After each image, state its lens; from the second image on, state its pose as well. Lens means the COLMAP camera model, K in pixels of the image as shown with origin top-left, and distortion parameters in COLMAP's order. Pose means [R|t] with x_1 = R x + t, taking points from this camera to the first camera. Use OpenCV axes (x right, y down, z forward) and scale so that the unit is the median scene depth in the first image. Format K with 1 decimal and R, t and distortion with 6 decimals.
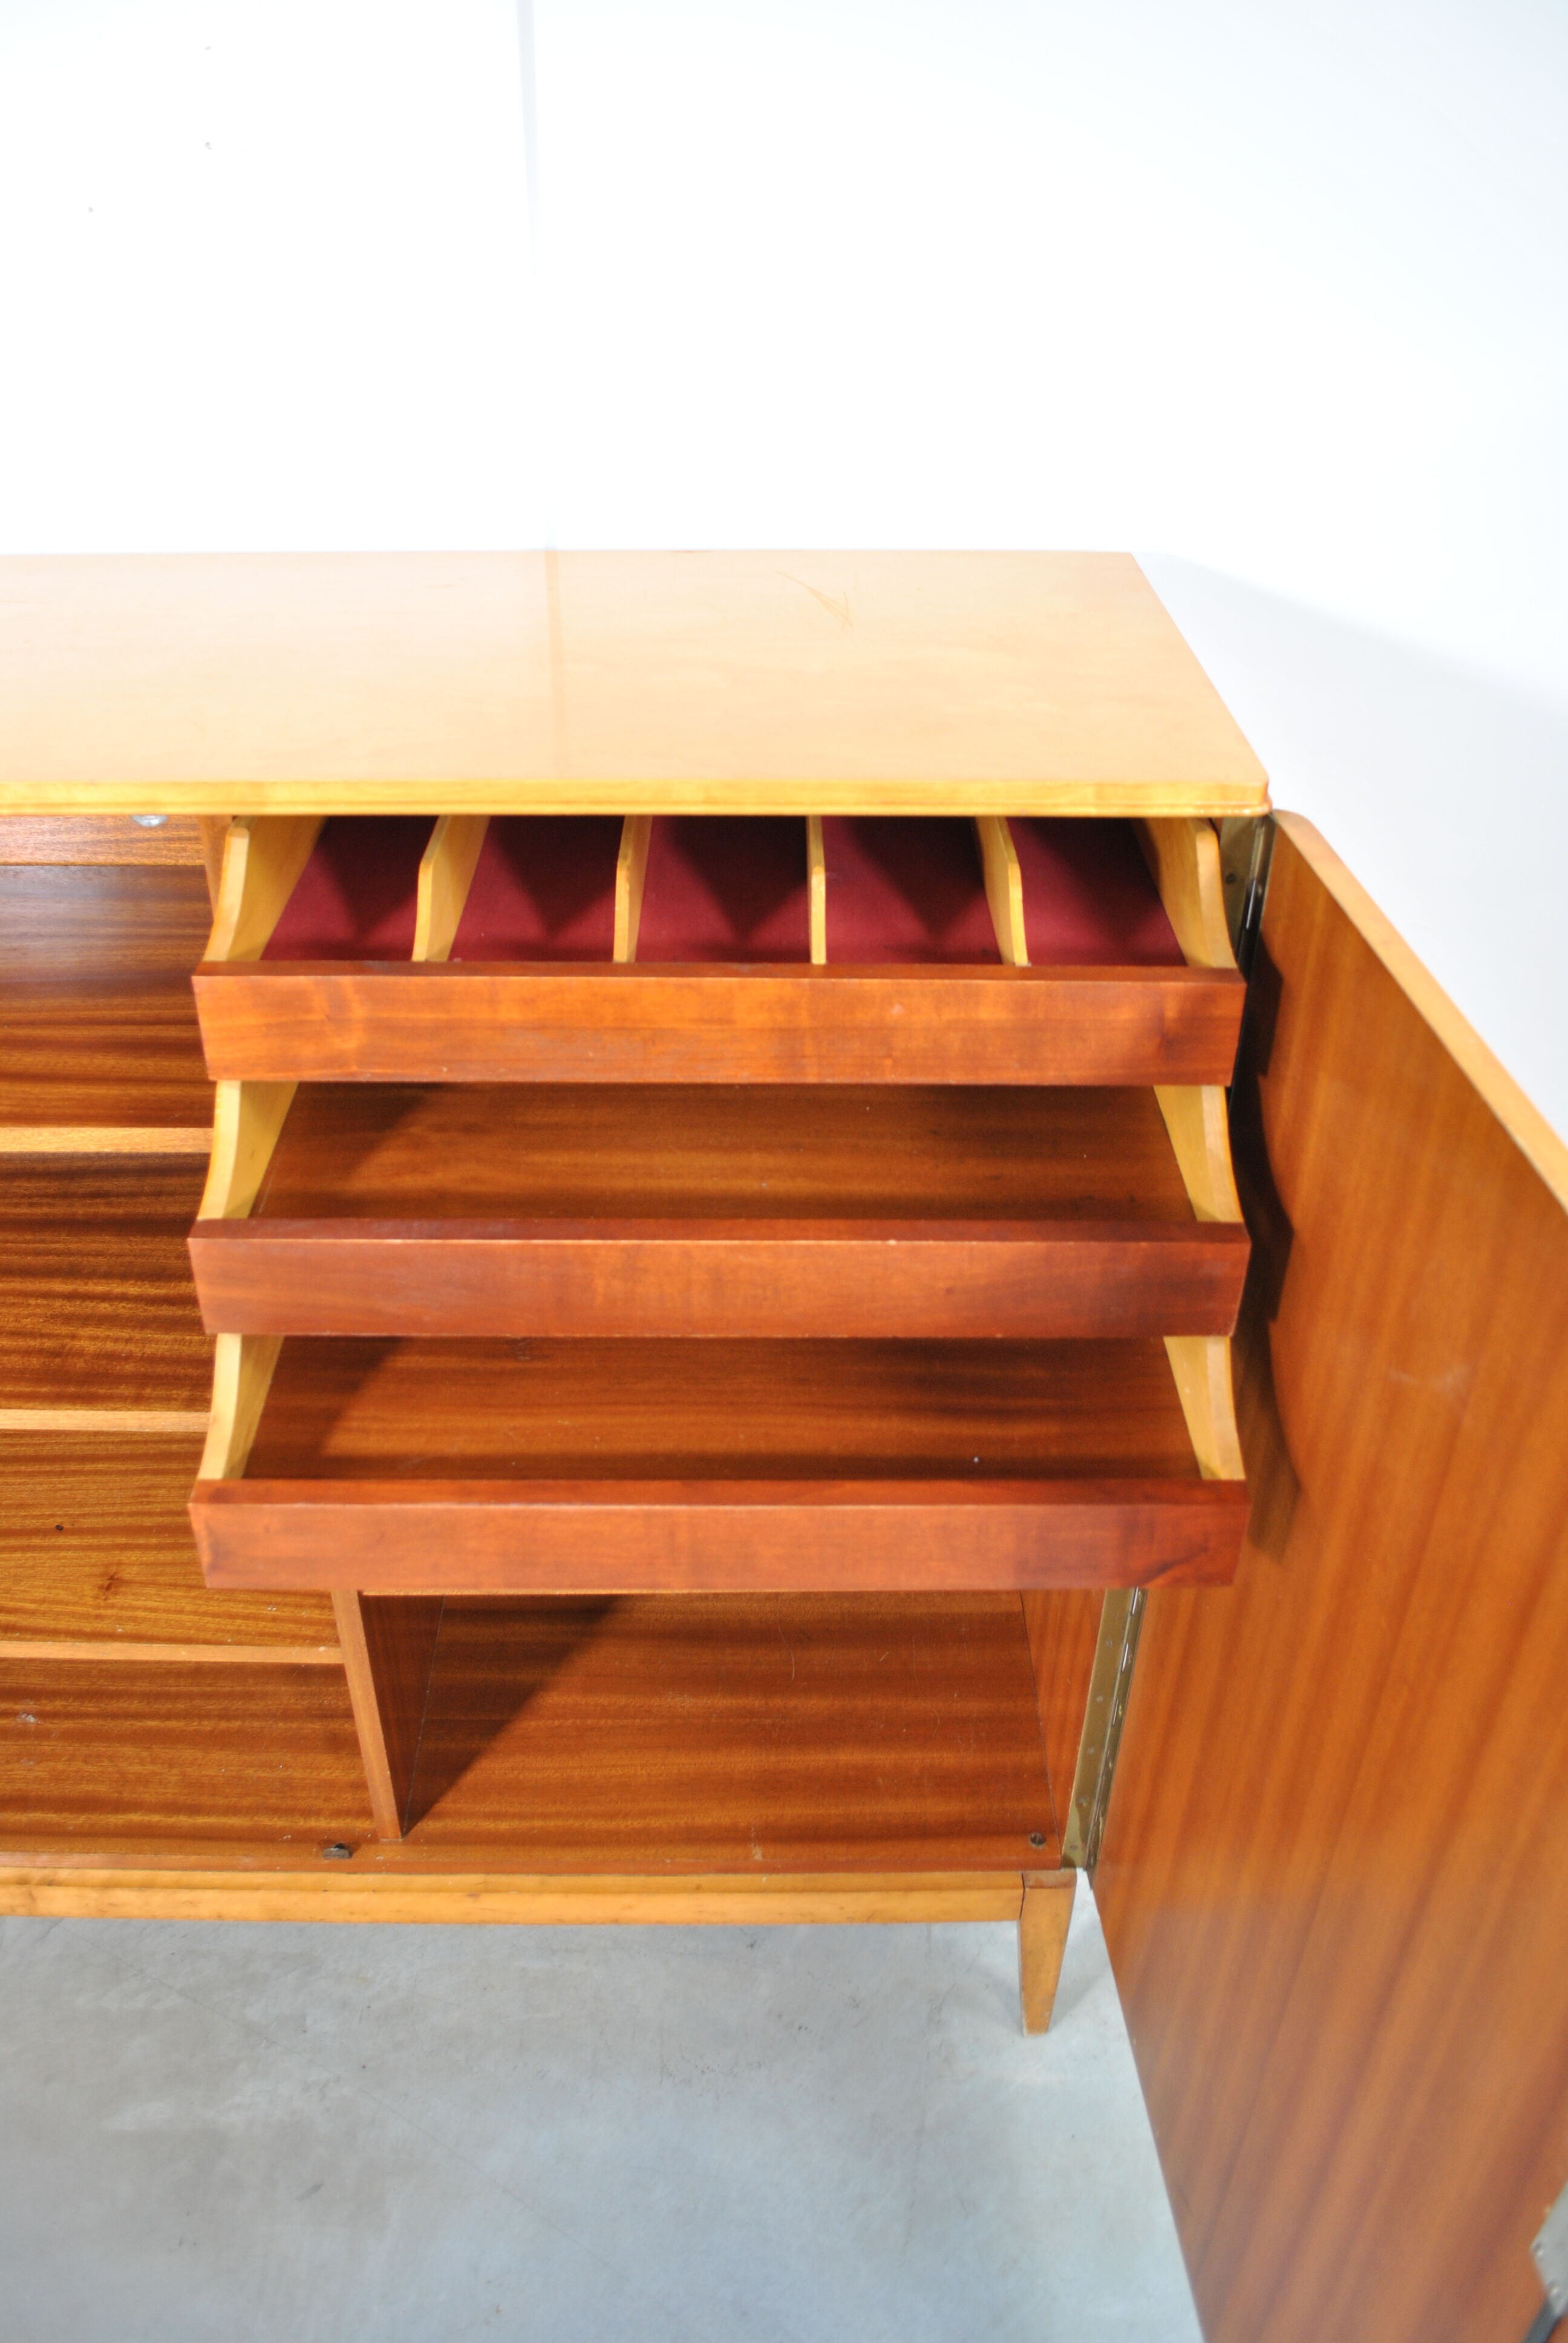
lens RADIAL K [[1841.0, 0, 764.3], [0, 1841.0, 1167.4], [0, 0, 1]] dist [-0.078000, 0.001309]
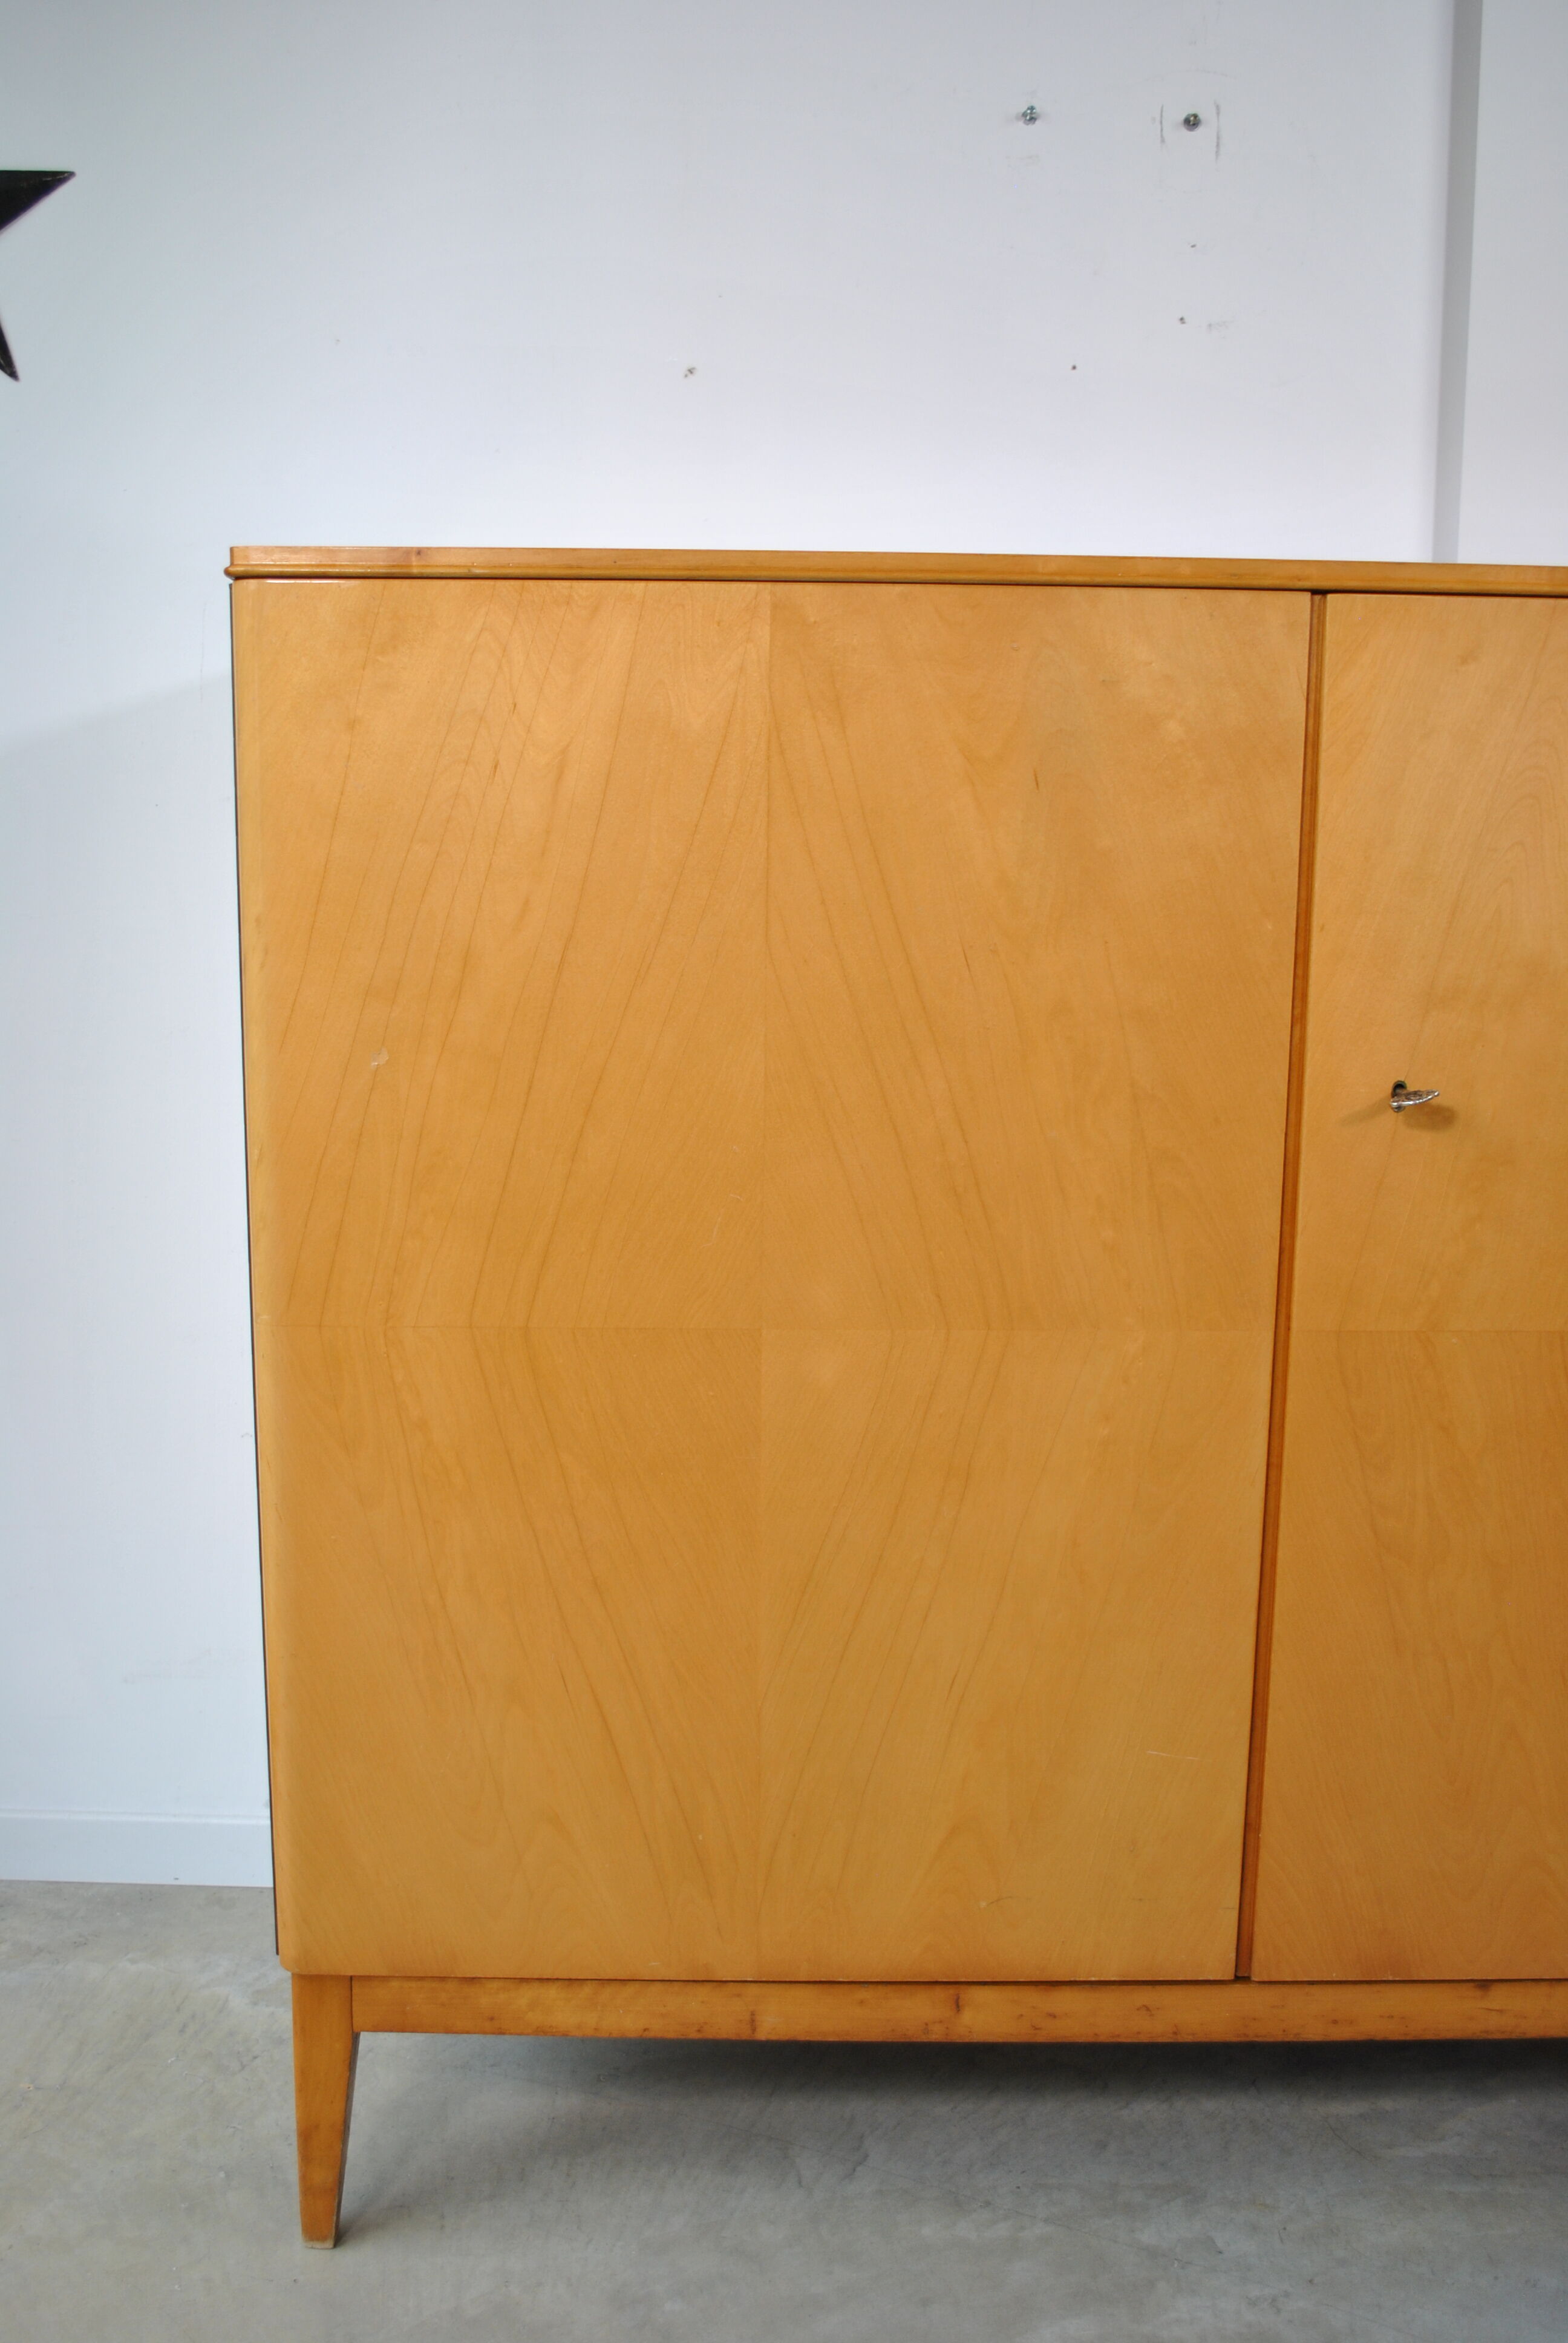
lens RADIAL K [[2100.2, 0, 772.0], [0, 2100.2, 1183.7], [0, 0, 1]] dist [-0.062980, 0.004077]
pose [[0.999994, -0.000757, -0.003520, -0.586346], [-0.000700, 0.918098, -0.396354, 0.525014], [0.003531, 0.396354, 0.918091, -0.055089]]
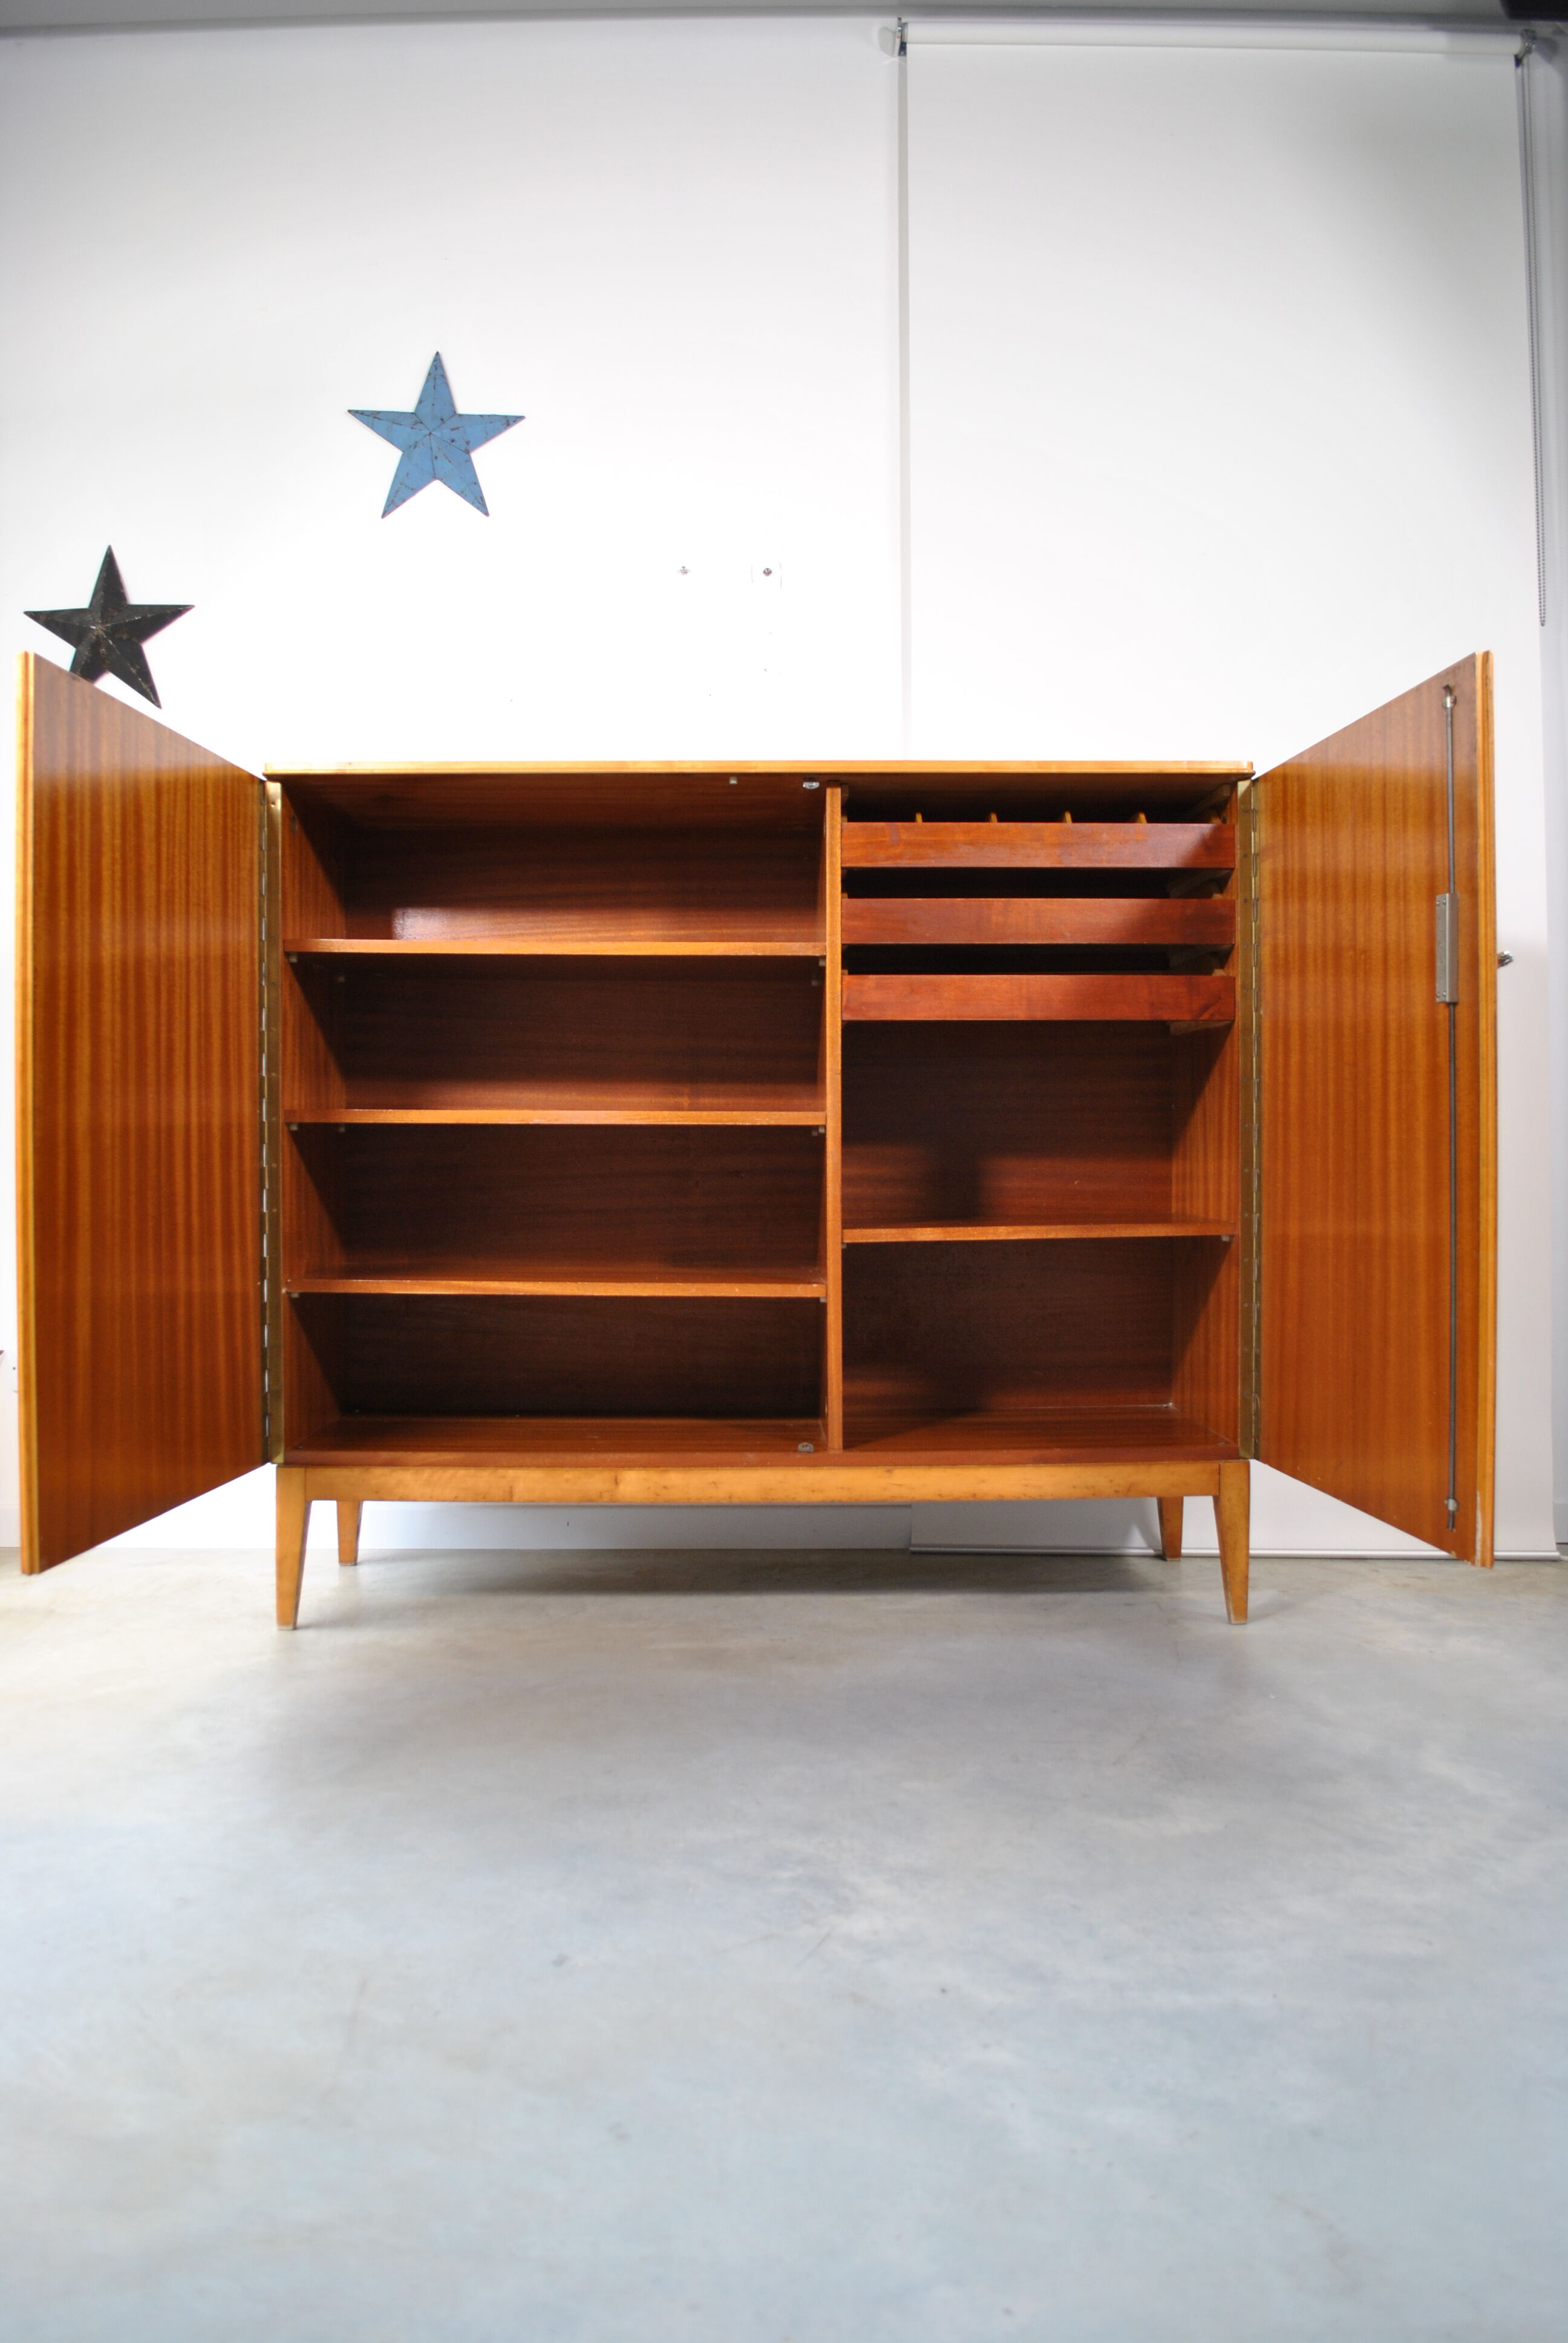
lens RADIAL K [[1841.0, 0, 764.3], [0, 1841.0, 1167.4], [0, 0, 1]] dist [-0.078000, 0.001309]
pose [[0.999889, -0.014915, 0.000043, -0.321940], [0.012589, 0.842424, -0.538668, 1.272349], [0.007998, 0.538609, 0.842518, -0.664622]]
